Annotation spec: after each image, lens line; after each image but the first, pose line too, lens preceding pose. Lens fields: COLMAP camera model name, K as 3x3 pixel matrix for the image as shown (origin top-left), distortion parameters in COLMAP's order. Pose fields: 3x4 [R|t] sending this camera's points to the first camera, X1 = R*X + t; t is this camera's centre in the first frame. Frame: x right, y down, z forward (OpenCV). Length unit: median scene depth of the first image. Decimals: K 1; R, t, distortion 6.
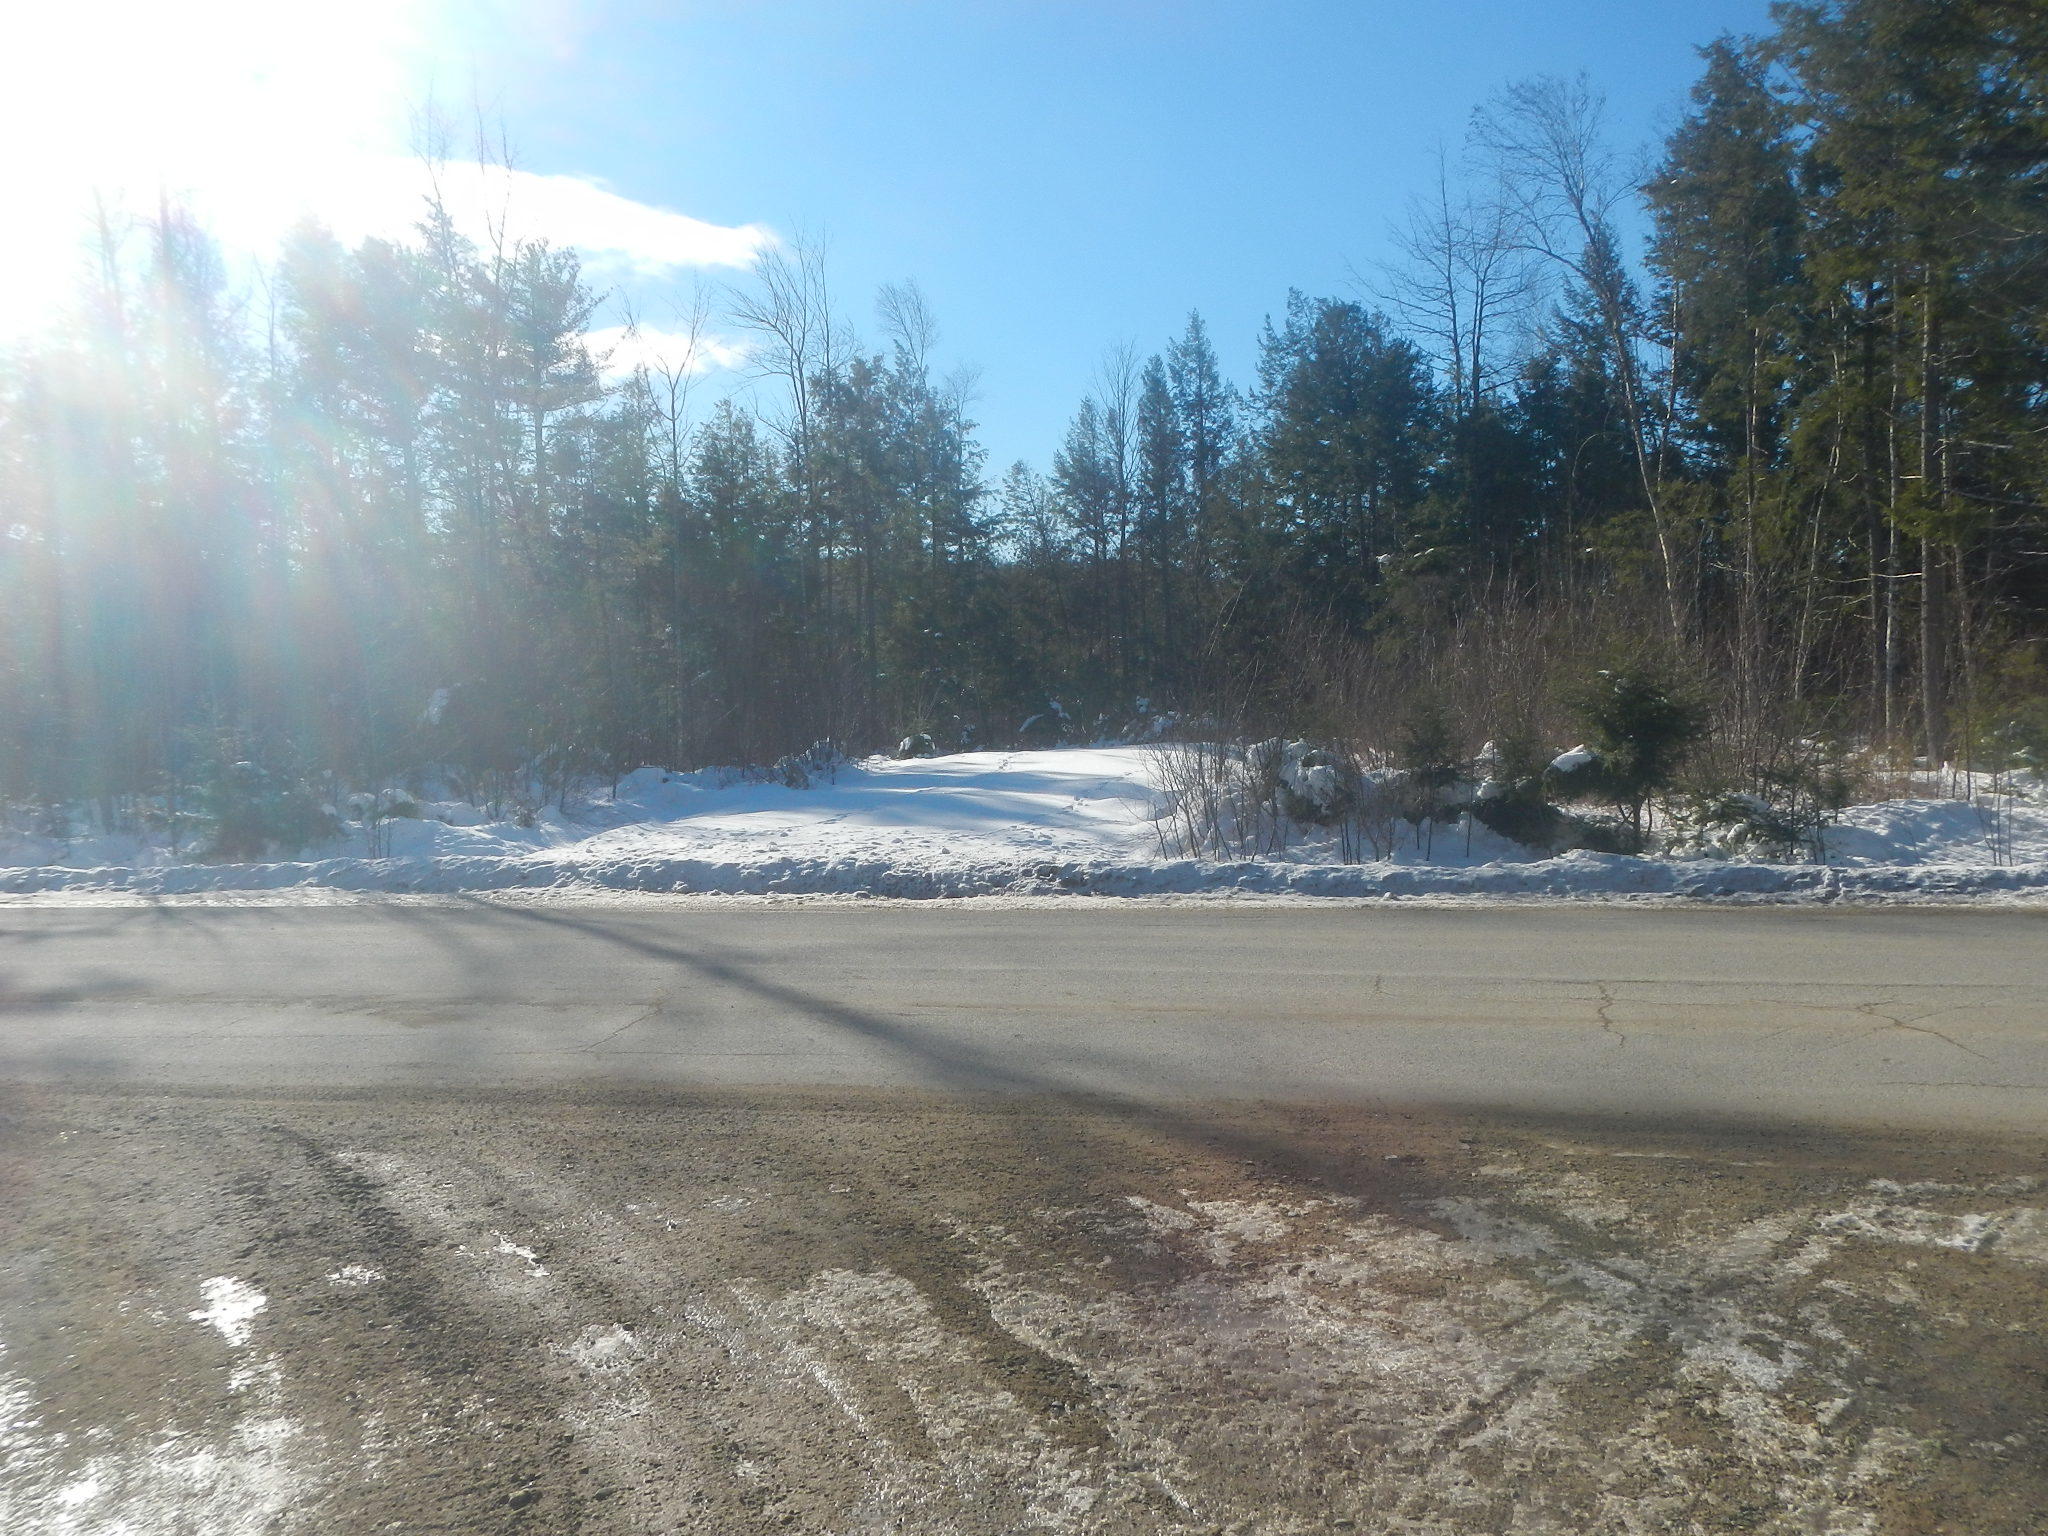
lens RADIAL K [[1701.9, 0, 1031.1], [0, 1701.9, 711.4], [0, 0, 1]] dist [-0.006202, 0.009921]
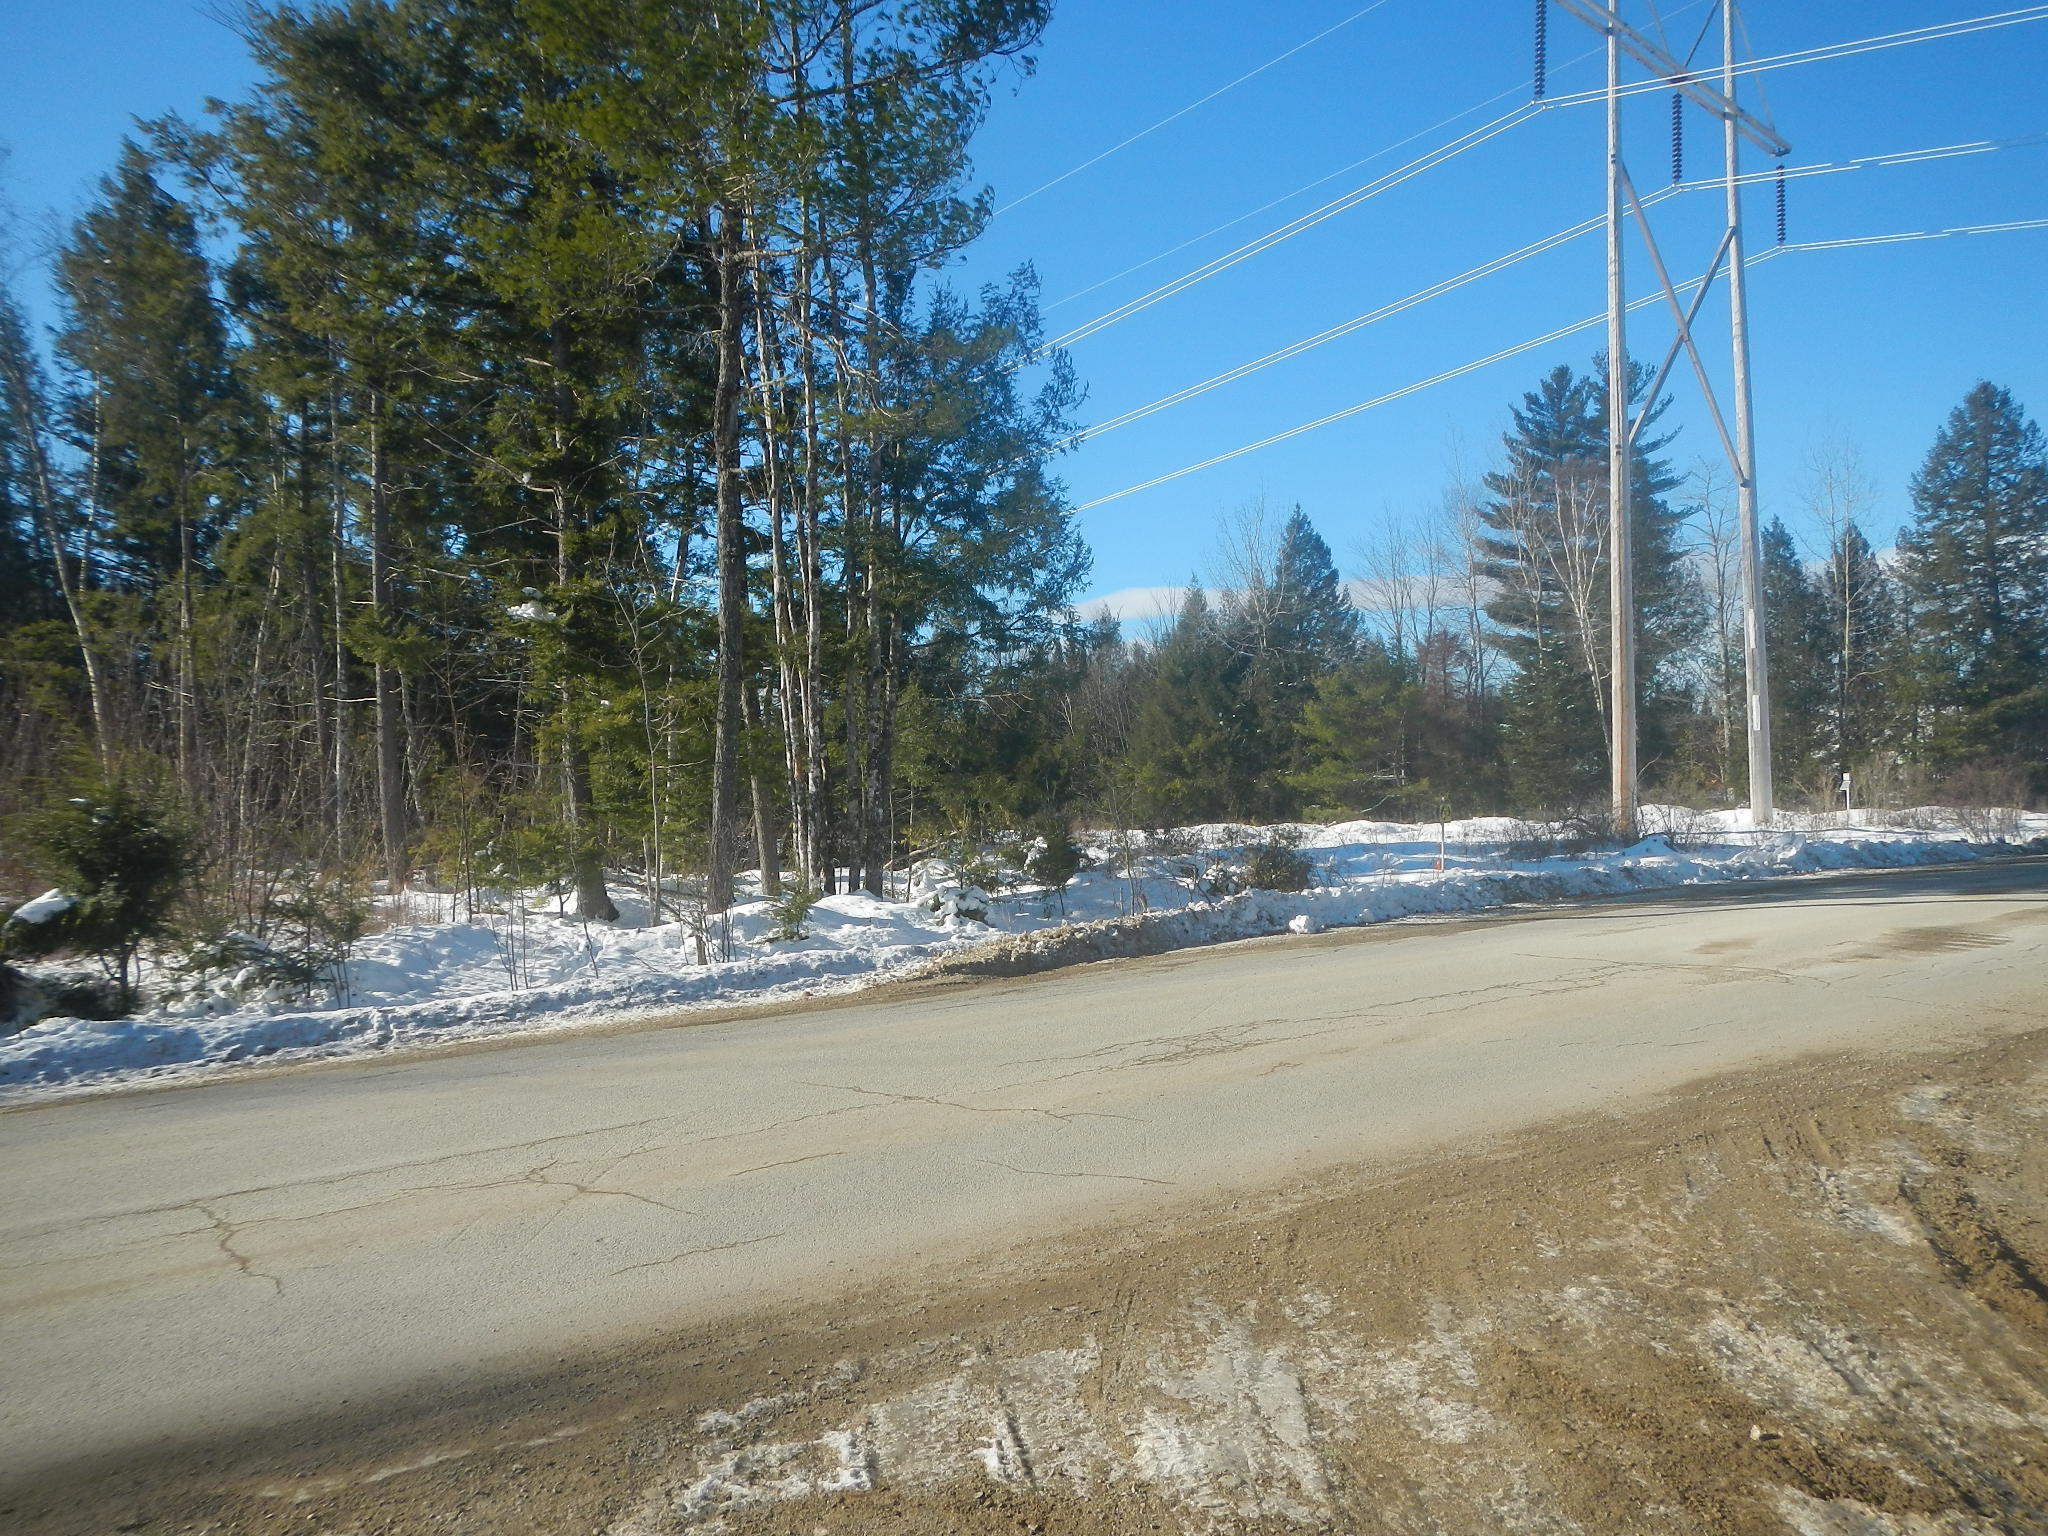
lens RADIAL K [[1701.9, 0, 1012.3], [0, 1701.9, 738.0], [0, 0, 1]] dist [-0.006202, 0.009921]
pose [[0.641526, 0.010726, 0.767026, -0.007745], [0.035949, 0.998383, -0.044029, -0.000043], [-0.766258, 0.055820, 0.640104, 0.121609]]
